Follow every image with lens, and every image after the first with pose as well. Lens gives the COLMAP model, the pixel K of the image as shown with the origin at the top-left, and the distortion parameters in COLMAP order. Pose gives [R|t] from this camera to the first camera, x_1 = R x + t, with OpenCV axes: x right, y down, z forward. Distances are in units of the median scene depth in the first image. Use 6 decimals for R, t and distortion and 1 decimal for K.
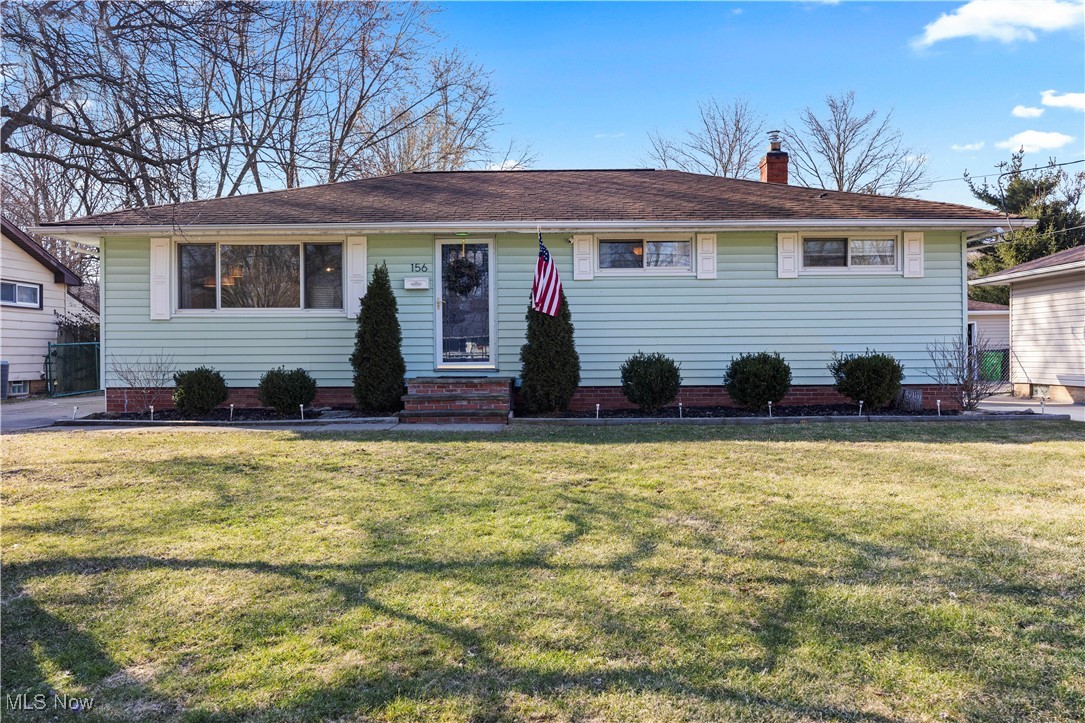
lens RADIAL K [[874.3, 0, 542.5], [0, 874.3, 361.5], [0, 0, 1]] dist [-0.001274, -0.001948]
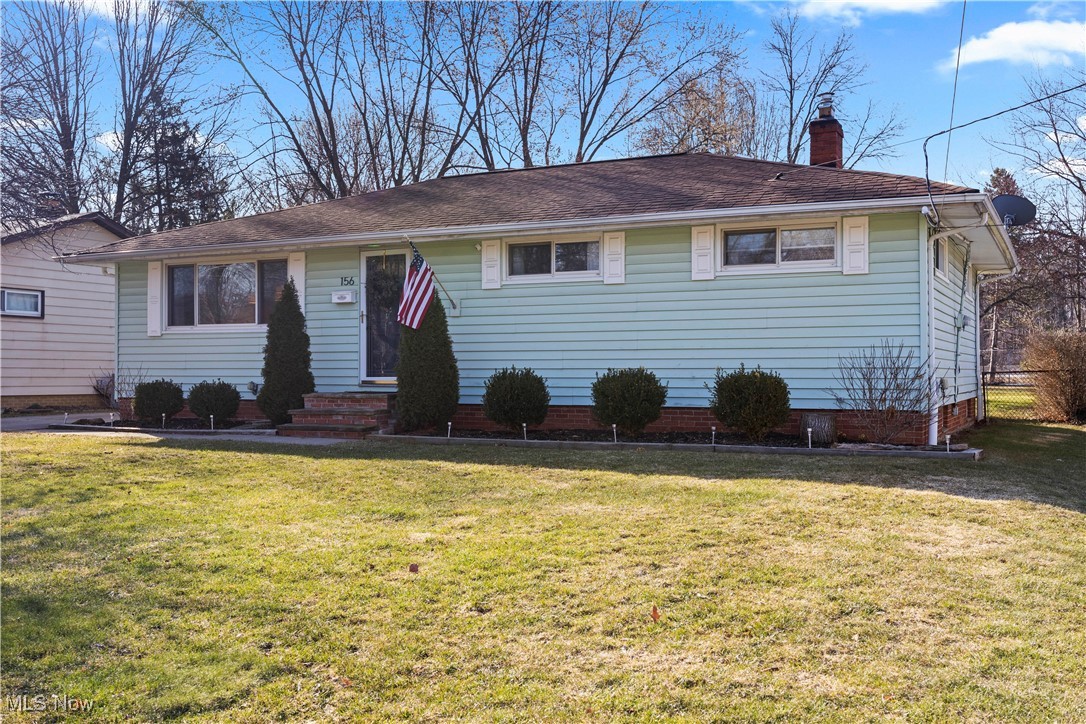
lens RADIAL K [[1051.6, 0, 543.0], [0, 1051.6, 362.0], [0, 0, 1]] dist [-0.012468, -0.002542]
pose [[0.901805, 0.001767, -0.432140, 0.578950], [-0.007428, 0.999907, -0.011411, -0.003758], [0.432079, 0.013501, 0.901735, 0.023394]]
